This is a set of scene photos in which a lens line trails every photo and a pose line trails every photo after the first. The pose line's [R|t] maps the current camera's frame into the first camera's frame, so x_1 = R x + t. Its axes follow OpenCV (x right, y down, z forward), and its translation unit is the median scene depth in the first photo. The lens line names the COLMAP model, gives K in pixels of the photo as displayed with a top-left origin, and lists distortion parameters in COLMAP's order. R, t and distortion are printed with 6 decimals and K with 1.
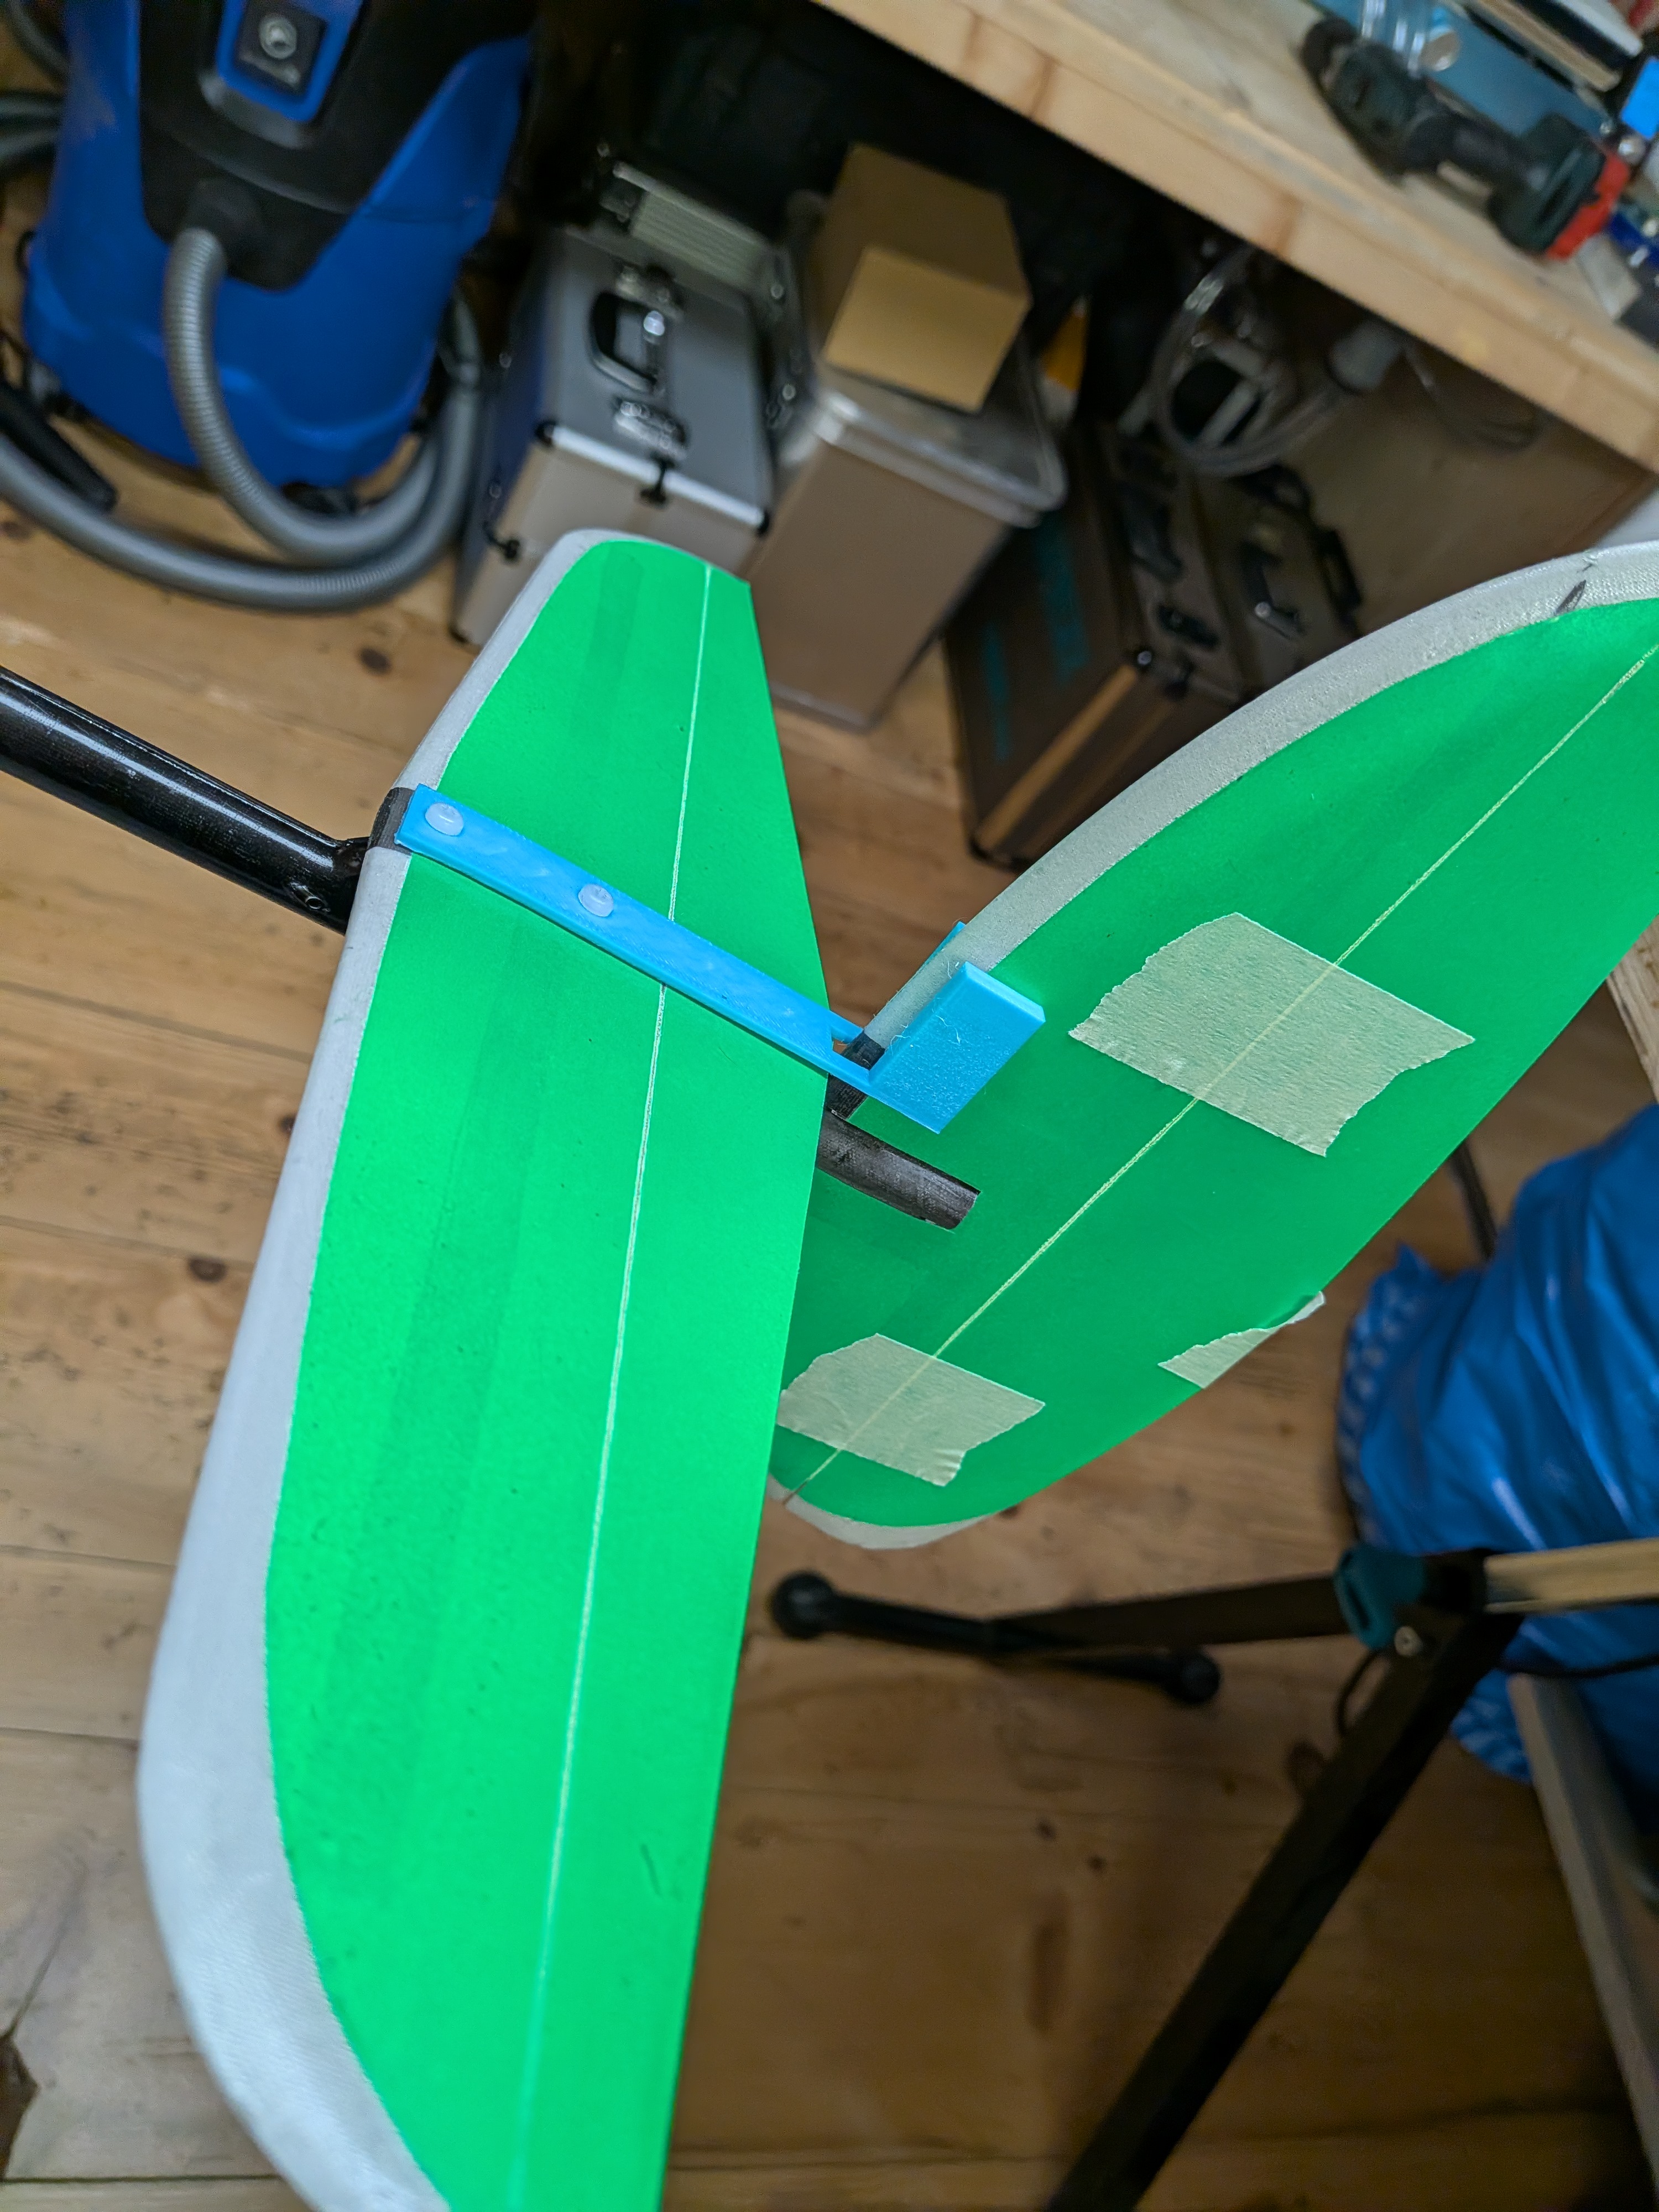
lens RADIAL K [[1514.8, 0, 872.3], [0, 1514.8, 1099.8], [0, 0, 1]] dist [0.039469, -0.067955]
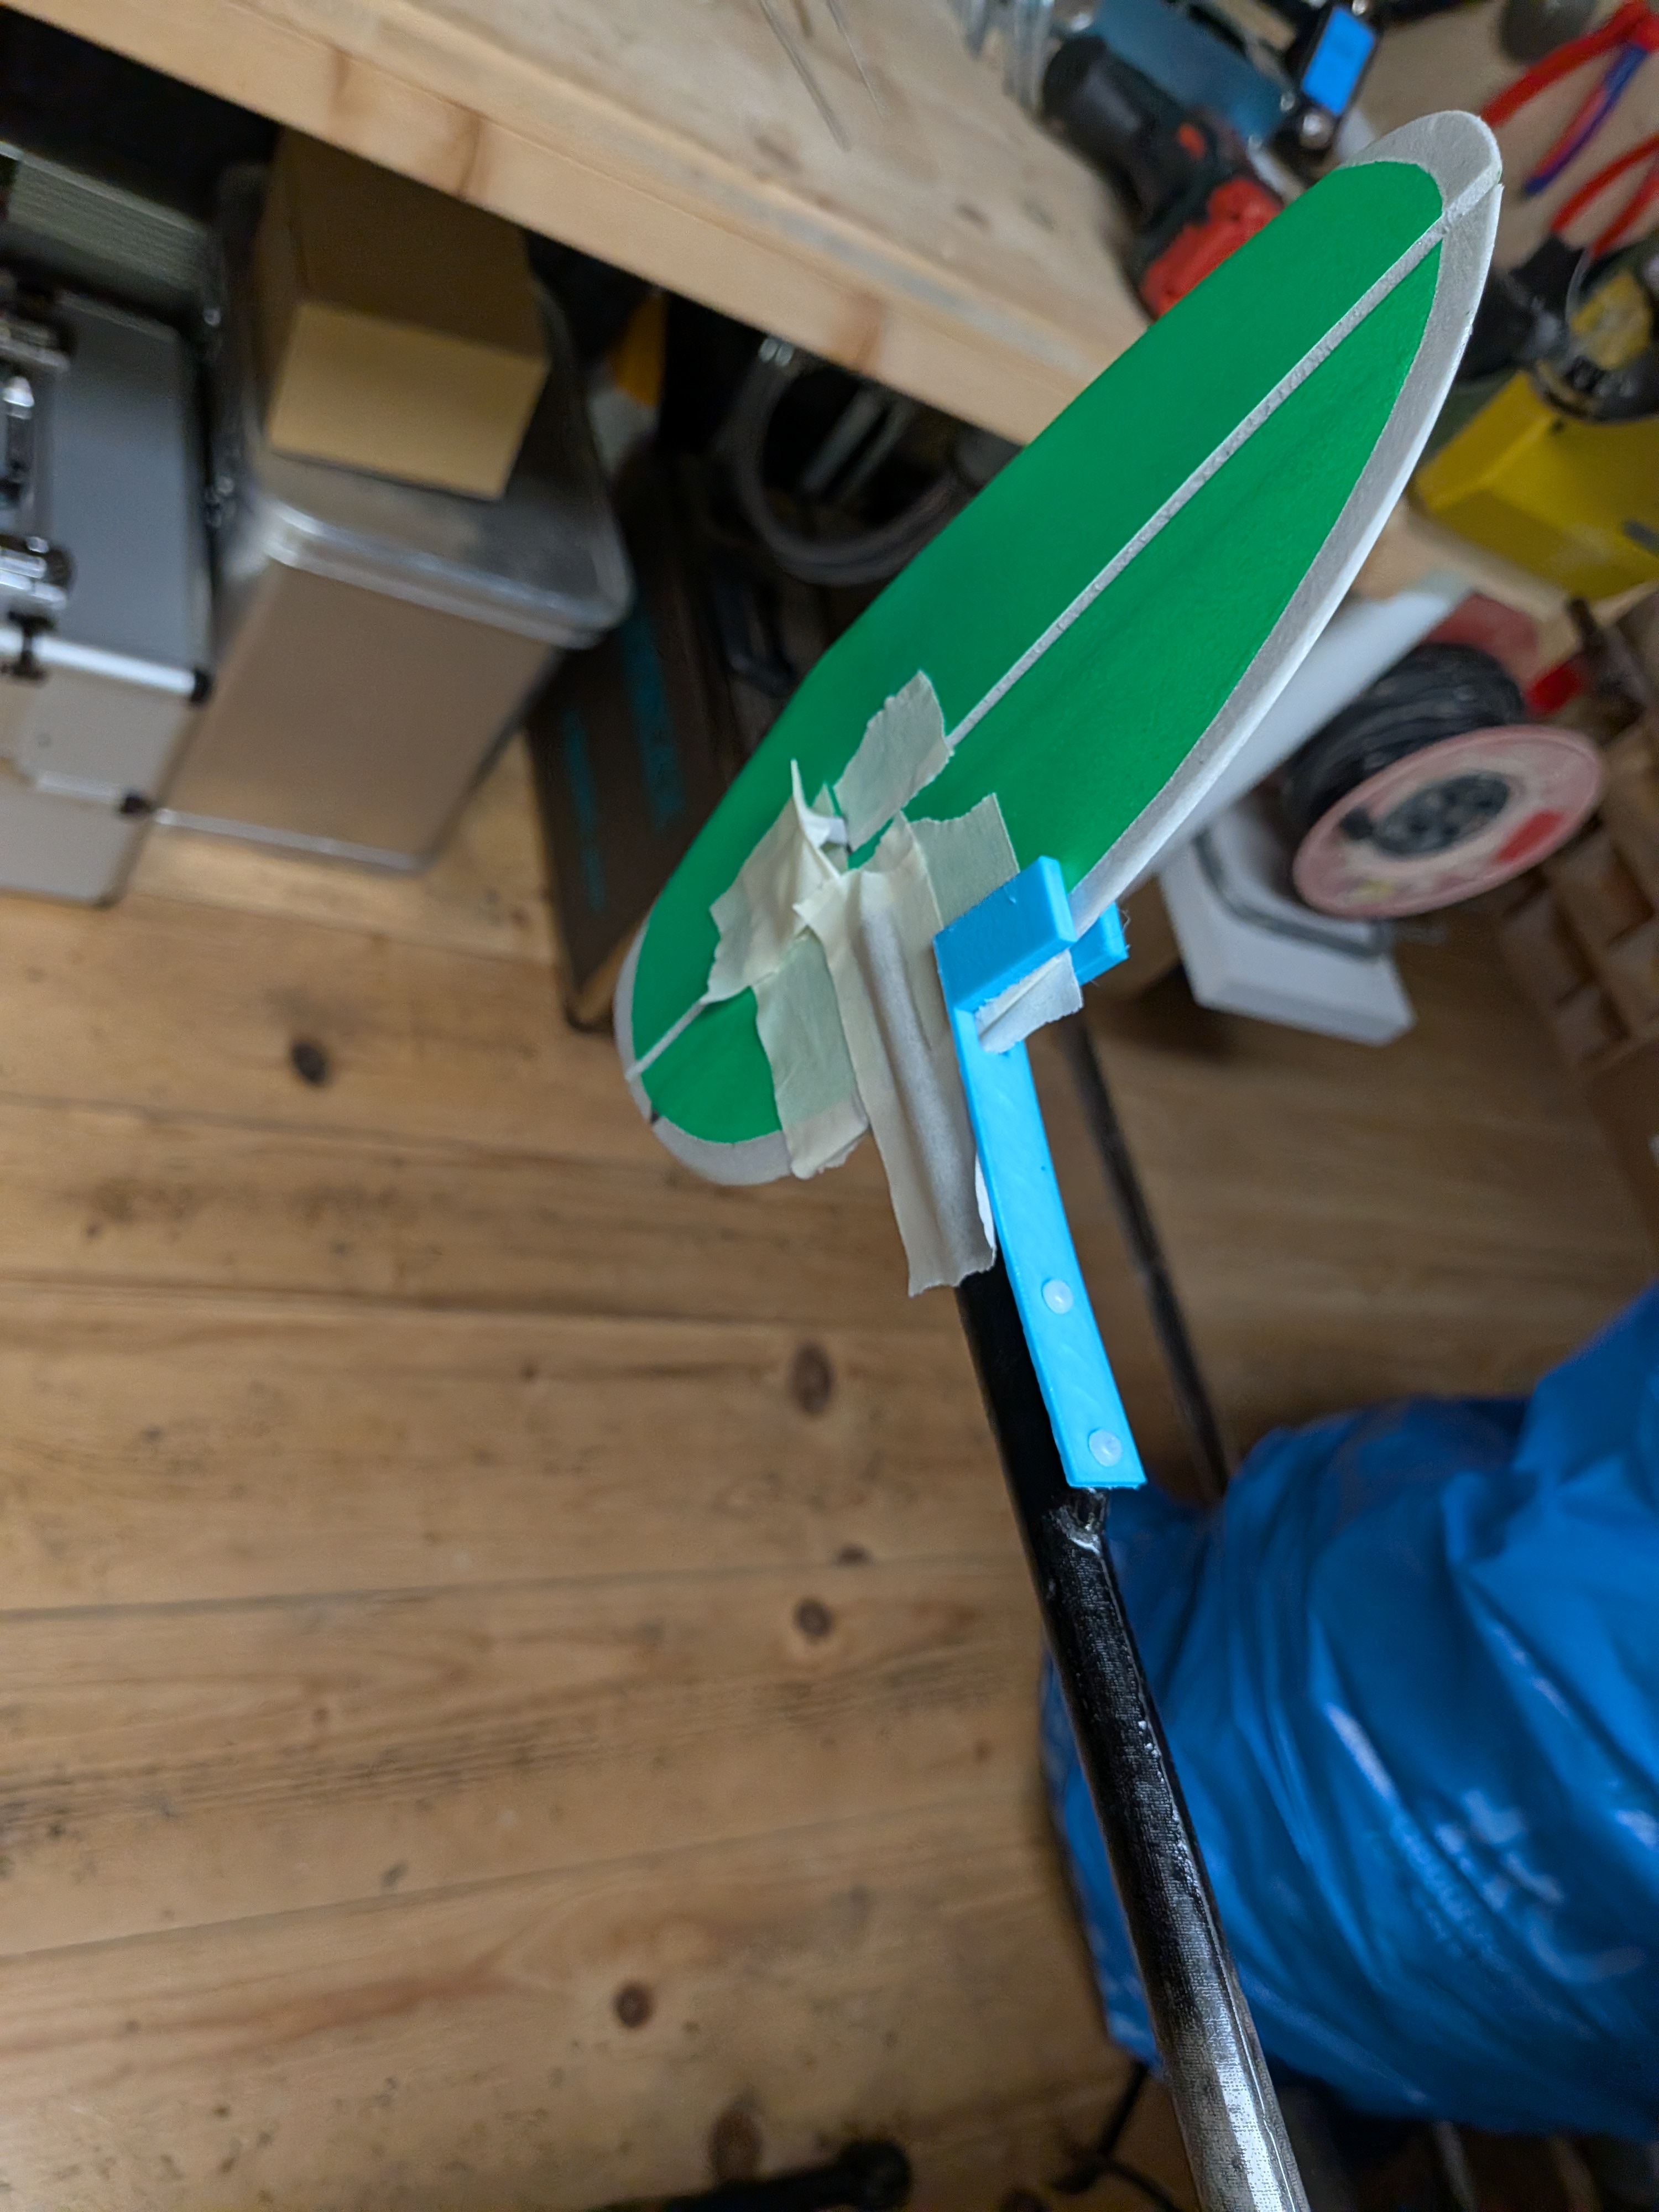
lens RADIAL K [[1514.8, 0, 872.3], [0, 1514.8, 1099.8], [0, 0, 1]] dist [0.039469, -0.067955]
pose [[0.982237, -0.086954, 0.166281, 0.099265], [0.067626, 0.990640, 0.118570, -0.240145], [-0.175035, -0.105219, 0.978924, 0.213141]]
